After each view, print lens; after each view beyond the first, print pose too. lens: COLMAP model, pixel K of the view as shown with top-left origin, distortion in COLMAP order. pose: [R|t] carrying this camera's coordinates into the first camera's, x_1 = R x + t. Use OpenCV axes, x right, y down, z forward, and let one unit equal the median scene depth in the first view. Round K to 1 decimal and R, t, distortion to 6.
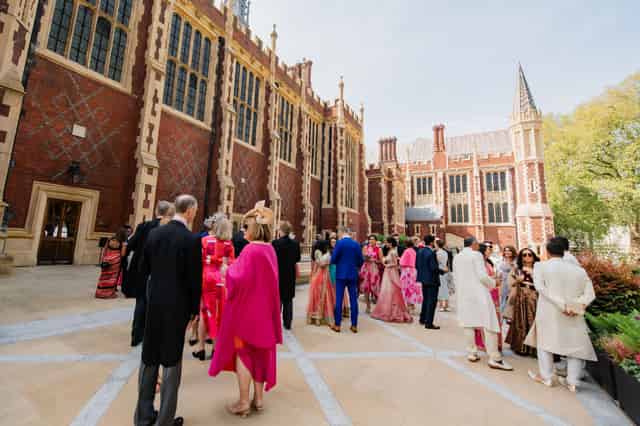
lens RADIAL K [[272.3, 0, 286.0], [0, 272.3, 199.8], [0, 0, 1]] dist [0.002220, -0.005051]
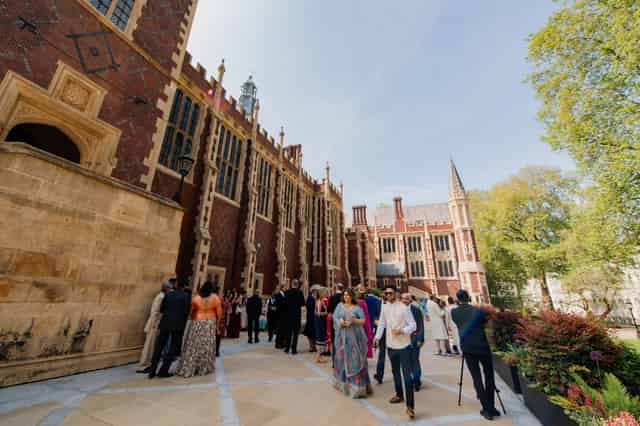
lens RADIAL K [[251.9, 0, 301.8], [0, 251.9, 207.4], [0, 0, 1]] dist [0.000593, -0.004225]
pose [[0.988606, 0.037422, 0.145803, -0.086089], [-0.010964, 0.983935, -0.178193, -0.023334], [-0.150129, 0.174564, 0.973133, -0.118031]]
